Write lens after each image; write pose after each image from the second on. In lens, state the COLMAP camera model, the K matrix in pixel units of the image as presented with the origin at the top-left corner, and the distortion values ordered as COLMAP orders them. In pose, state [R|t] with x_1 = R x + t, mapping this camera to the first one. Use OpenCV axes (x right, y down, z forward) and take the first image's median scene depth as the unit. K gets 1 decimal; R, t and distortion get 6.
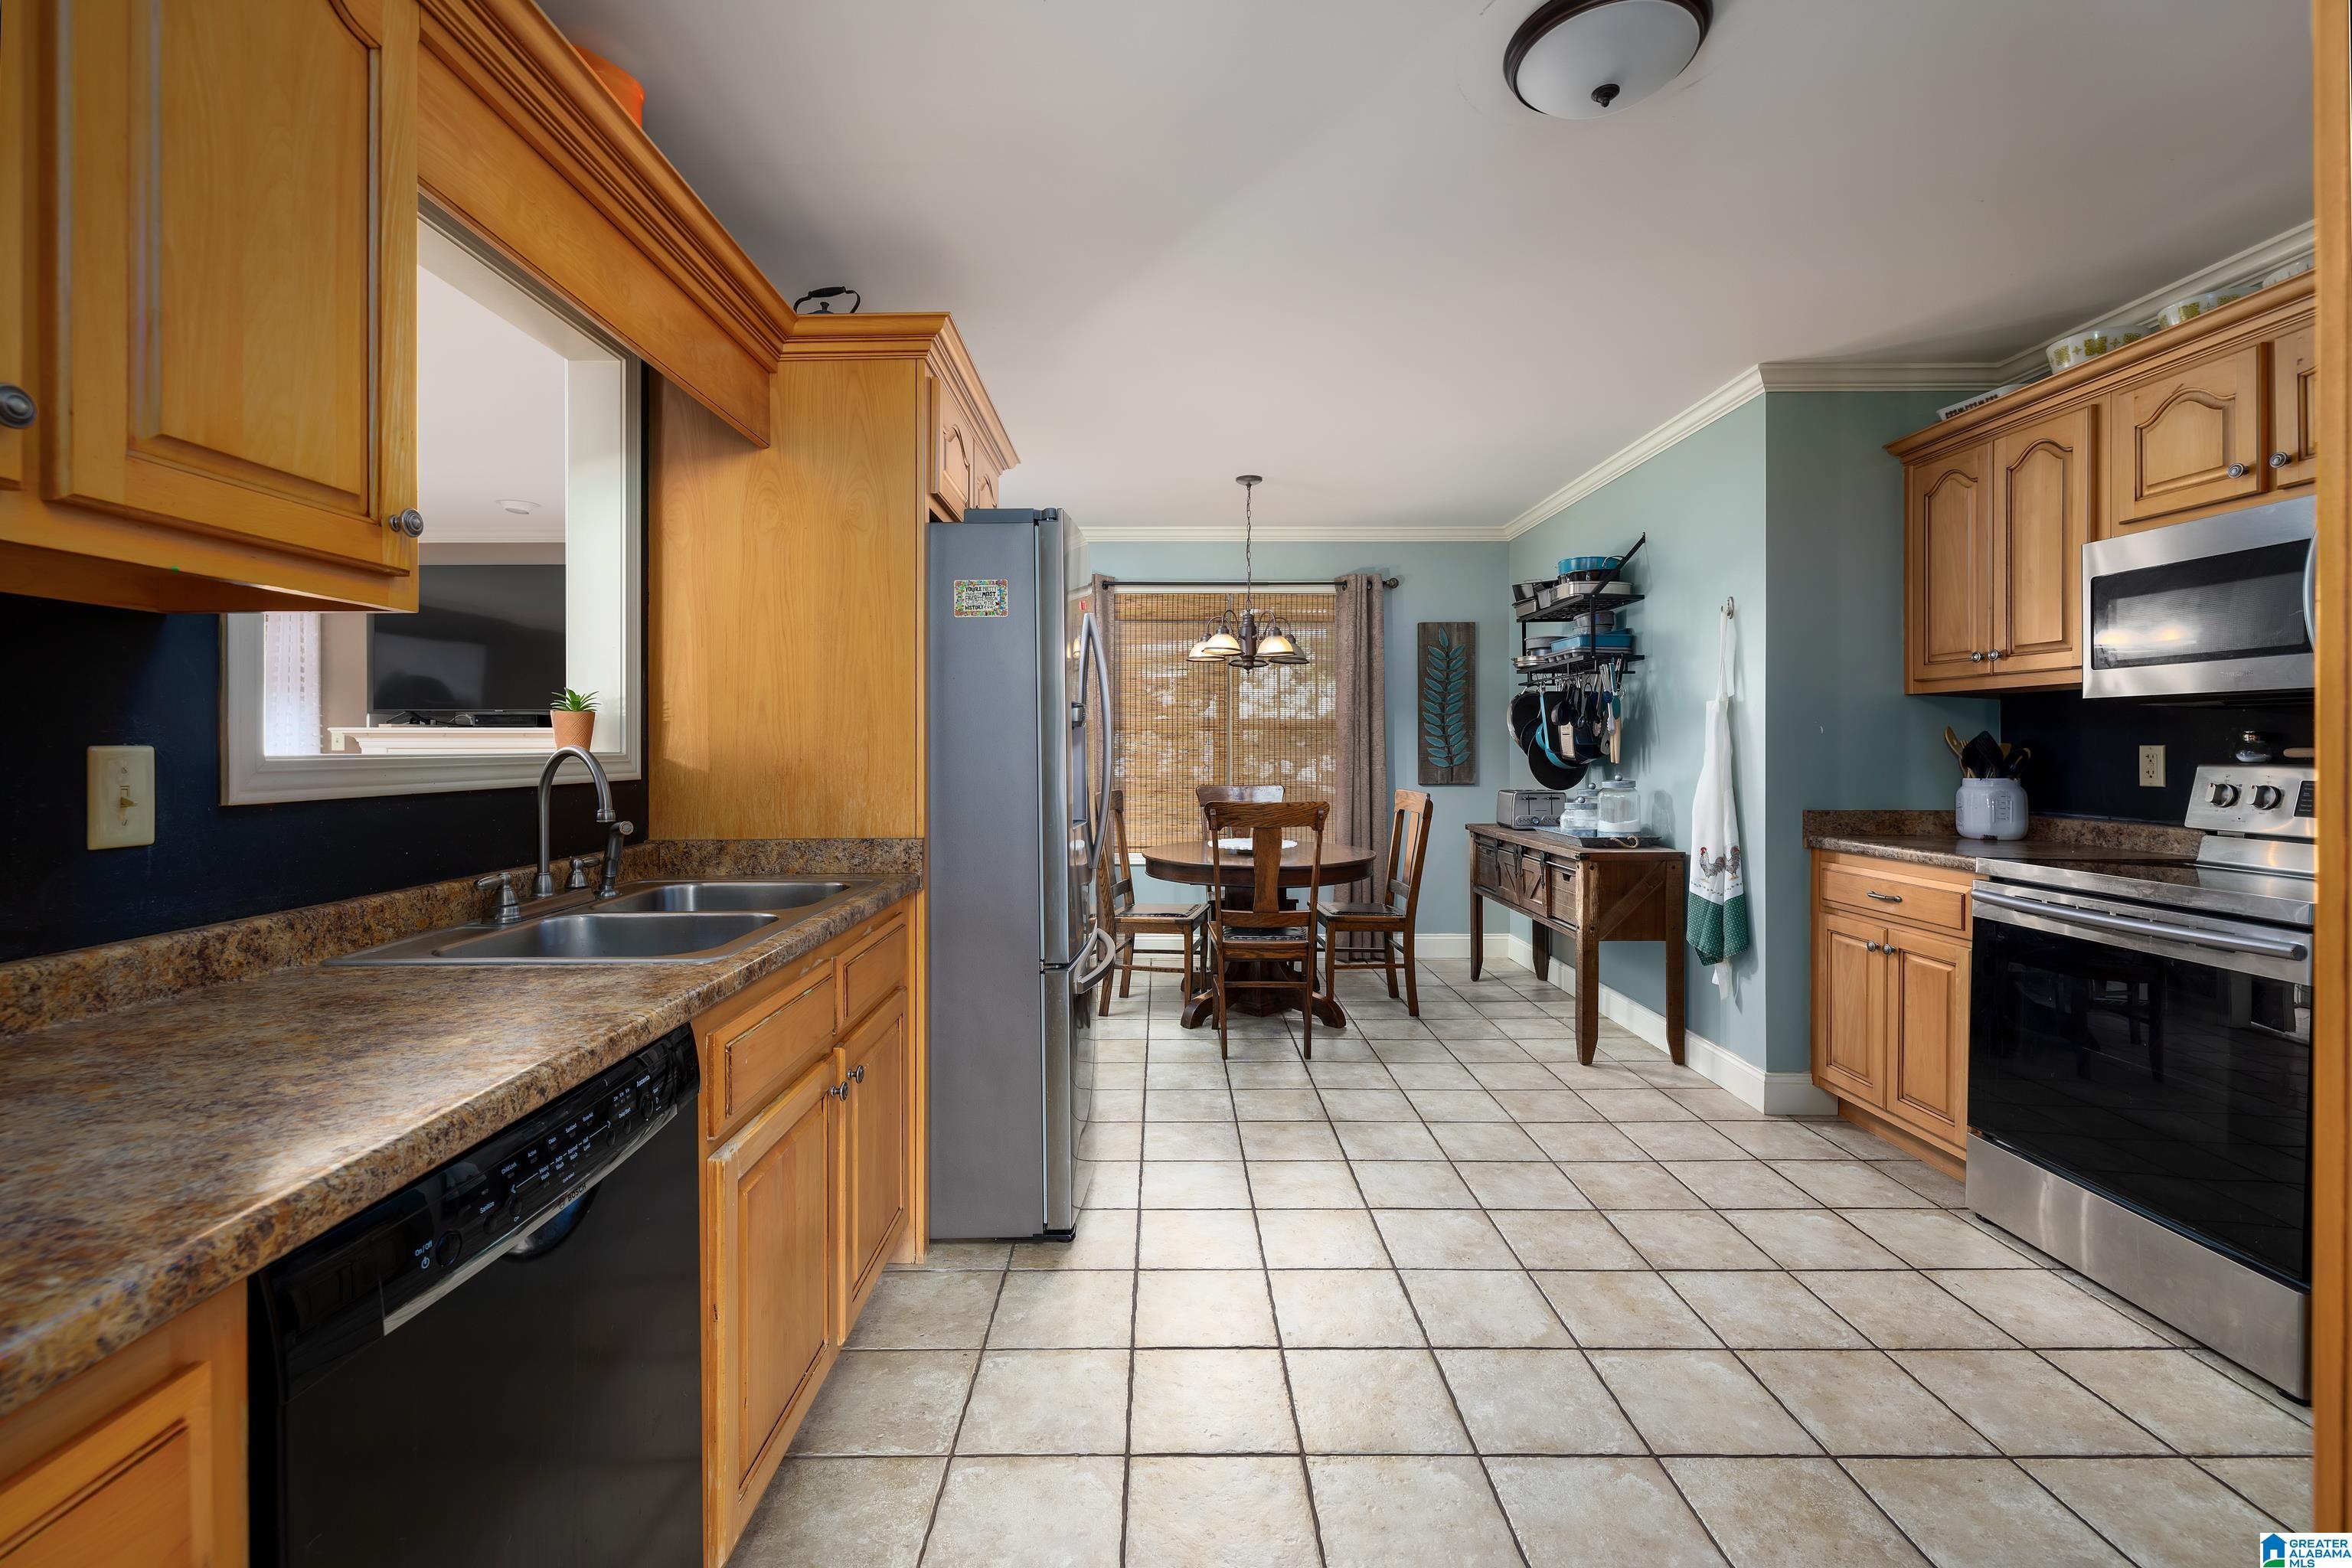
lens RADIAL K [[994.6, 0, 1162.1], [0, 994.6, 745.4], [0, 0, 1]] dist [0.000784, -0.000599]
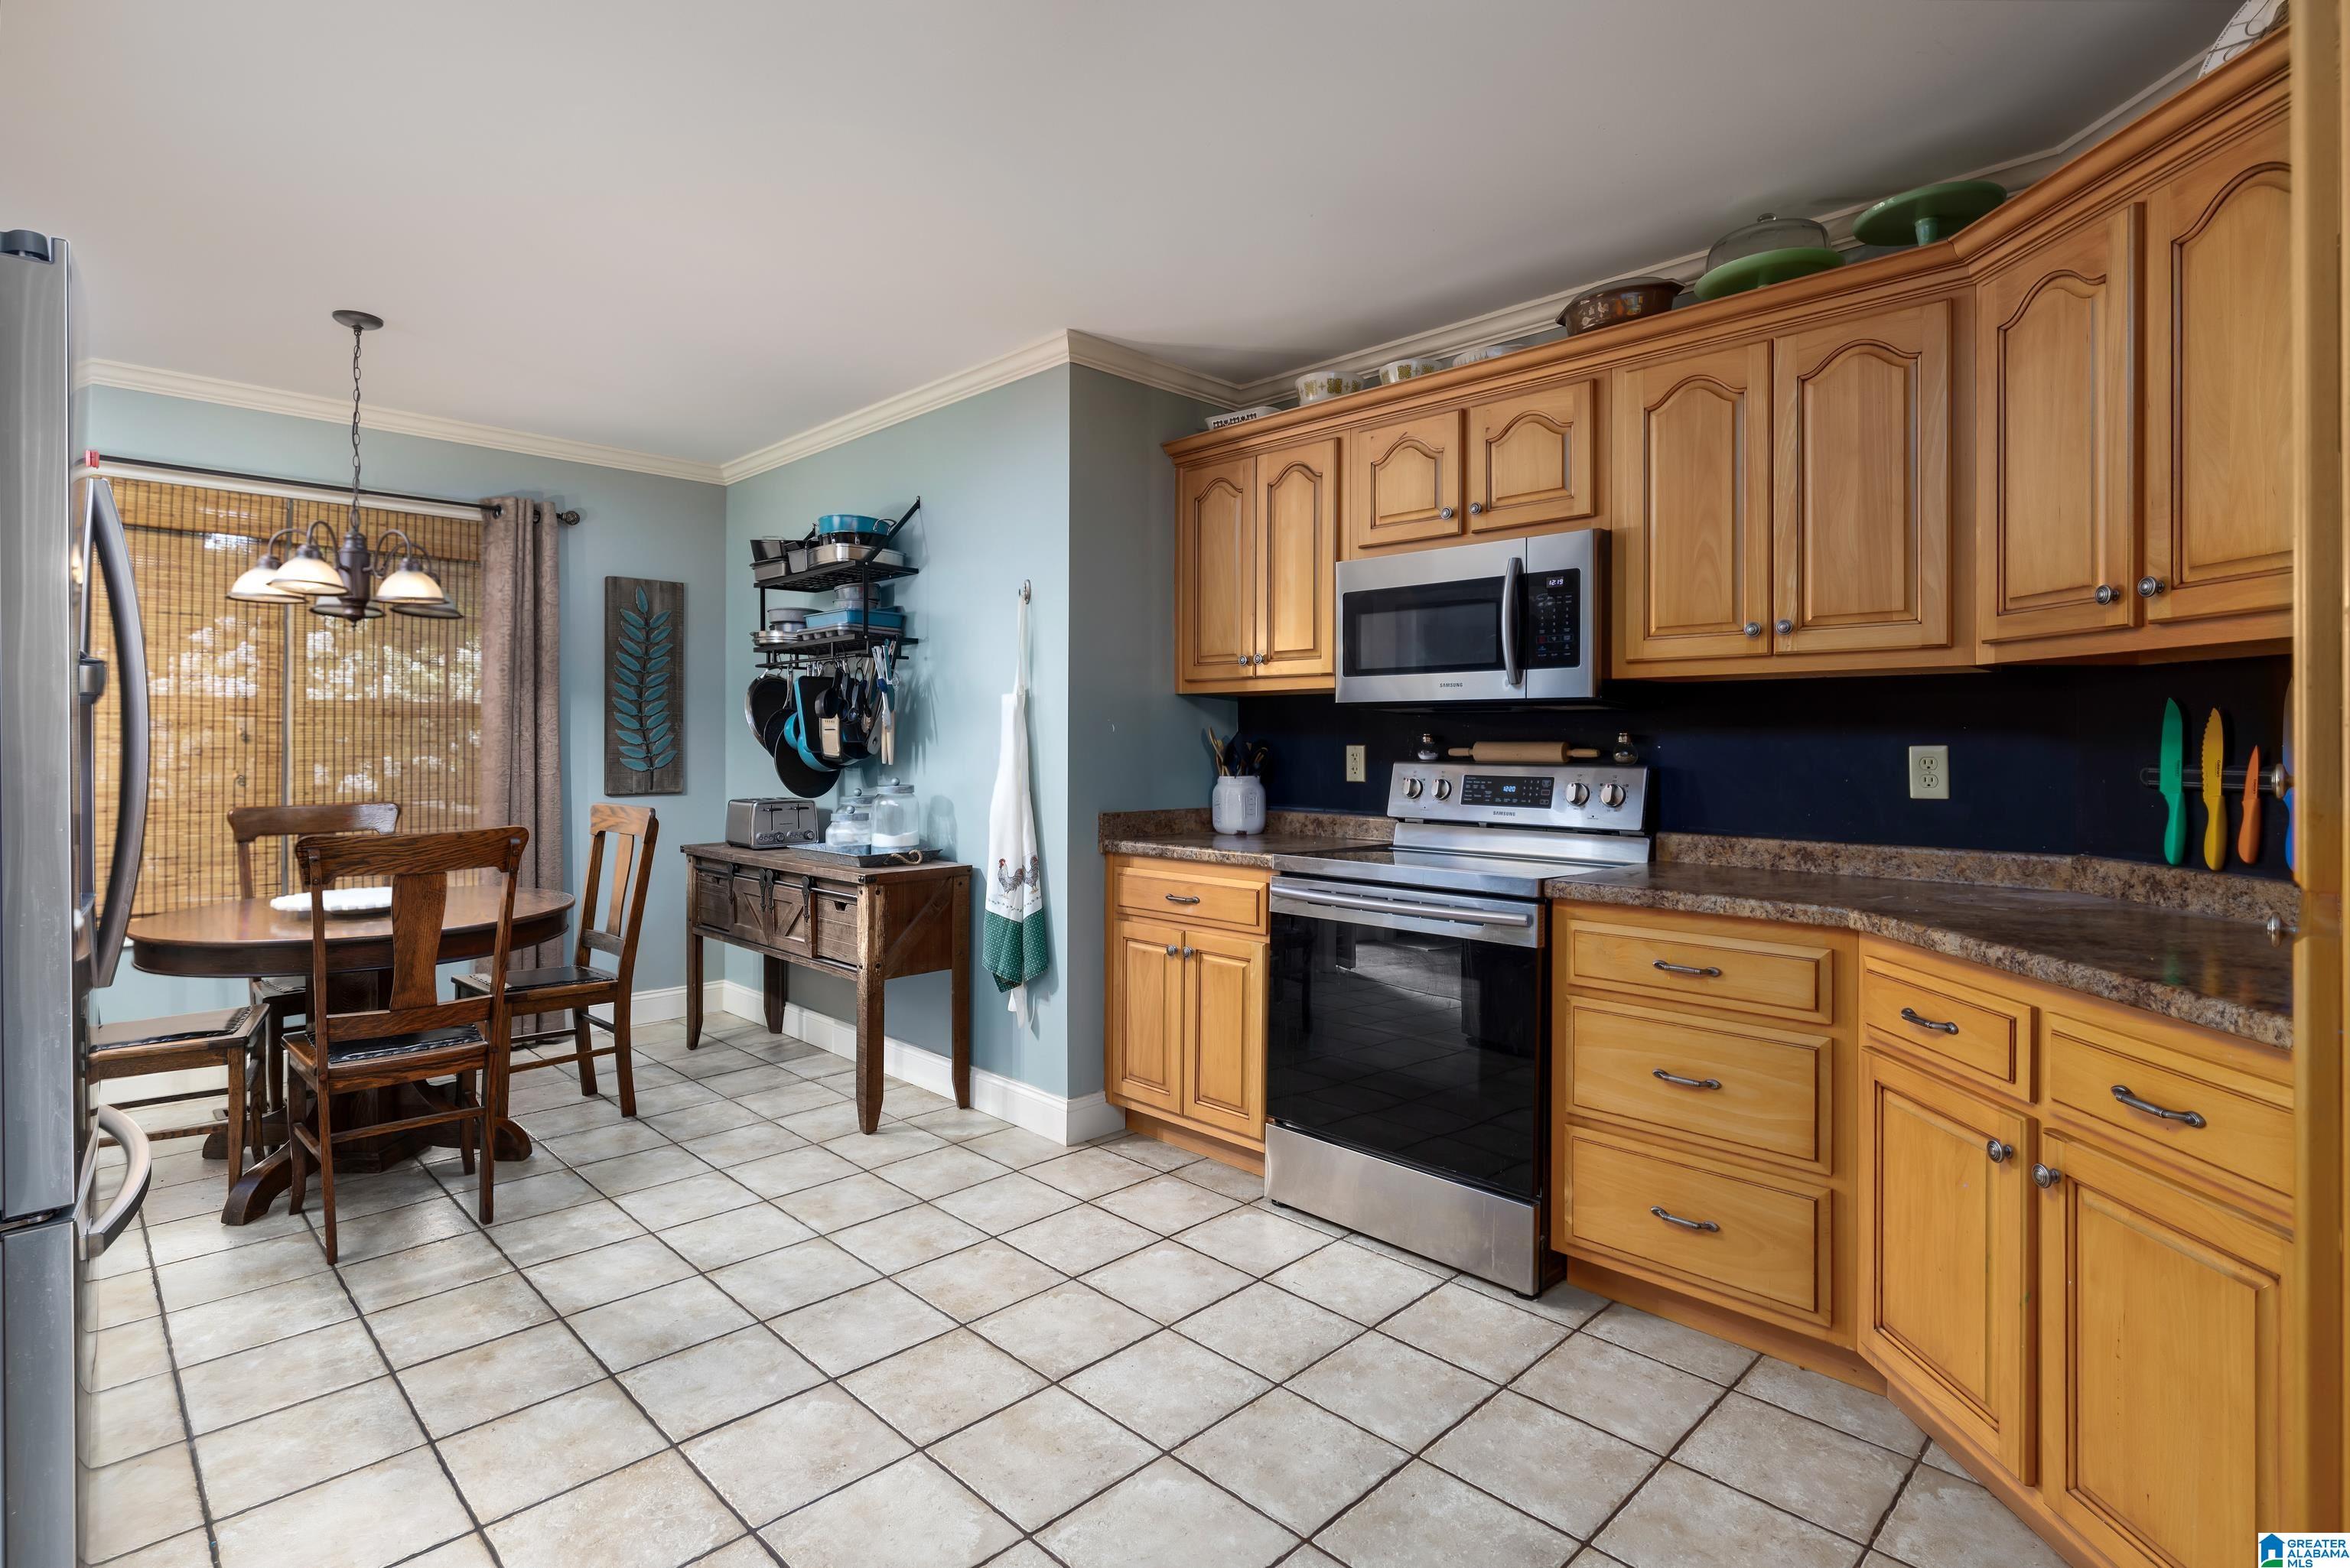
lens RADIAL K [[1142.8, 0, 1150.8], [0, 1142.8, 737.4], [0, 0, 1]] dist [-0.006009, 0.002581]
pose [[0.715431, 0.007401, 0.698644, -0.080231], [-0.004585, 0.999972, -0.005898, -0.000667], [-0.698668, 0.001016, 0.715445, 0.194733]]
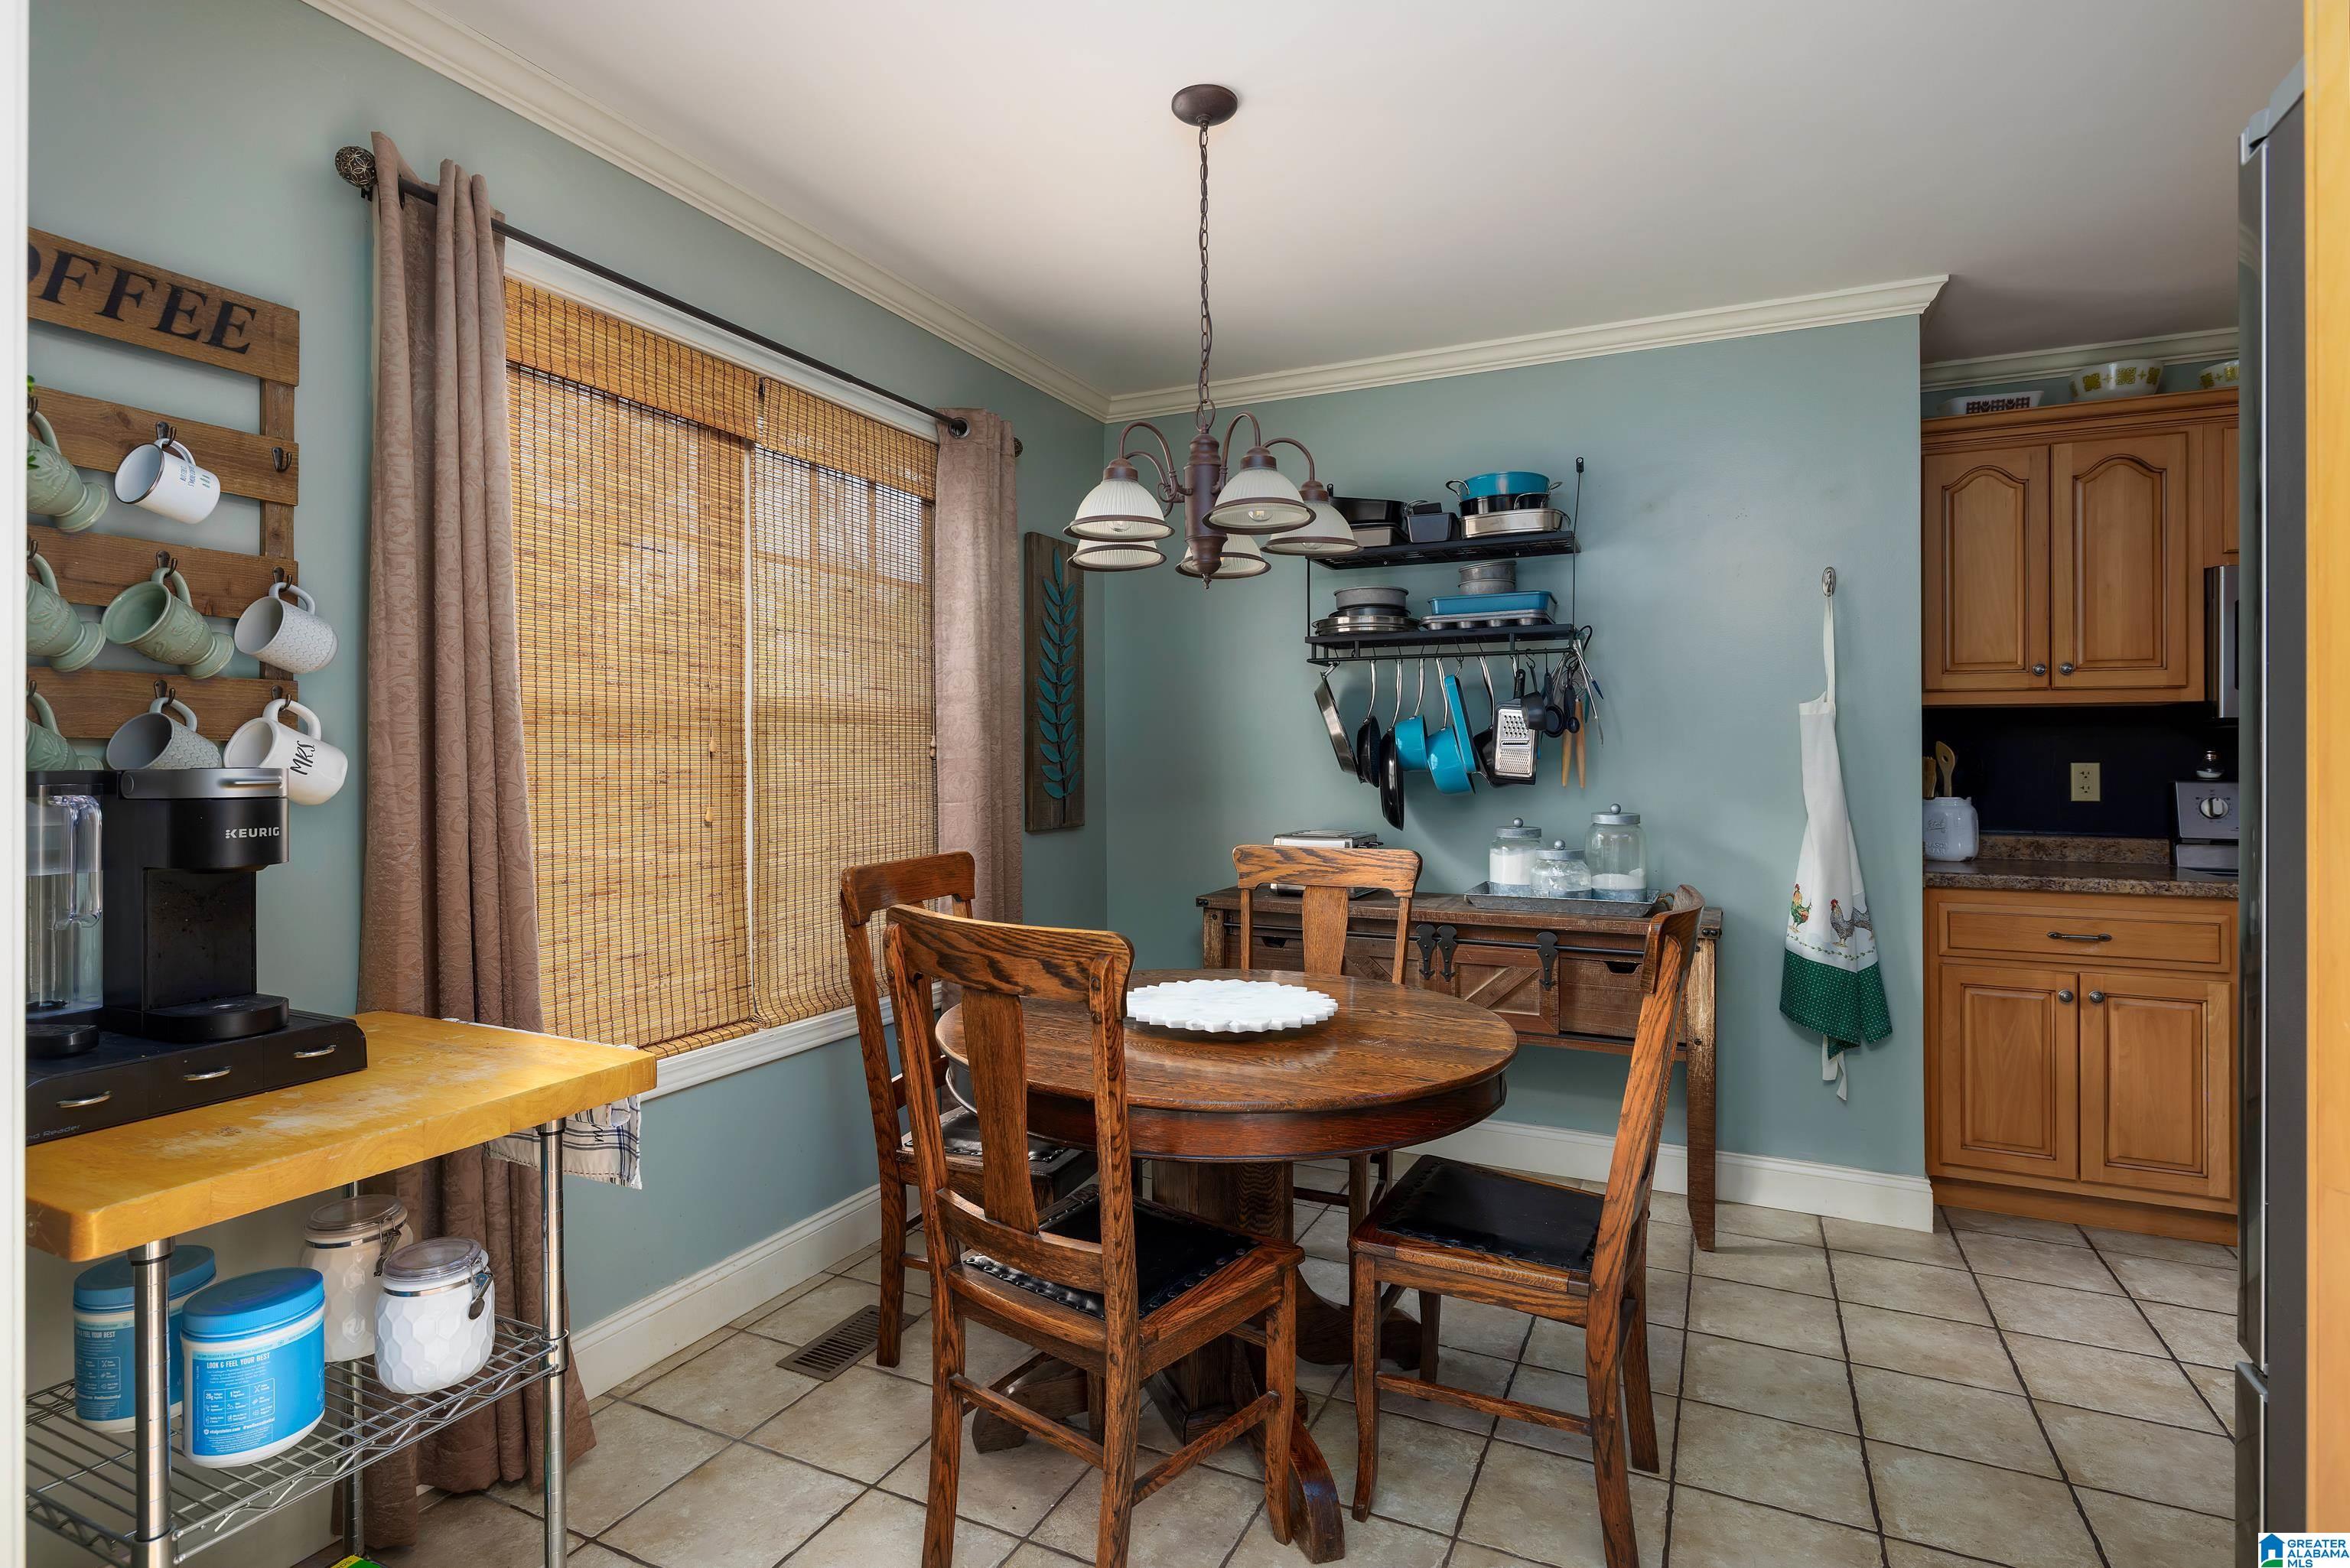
lens RADIAL K [[1187.3, 0, 1170.2], [0, 1187.3, 759.3], [0, 0, 1]] dist [0.000868, 0.001369]
pose [[0.432497, -0.001119, 0.901635, -0.509058], [-0.003629, 0.999989, 0.002982, -0.003482], [-0.901628, -0.004562, 0.432488, 1.162054]]
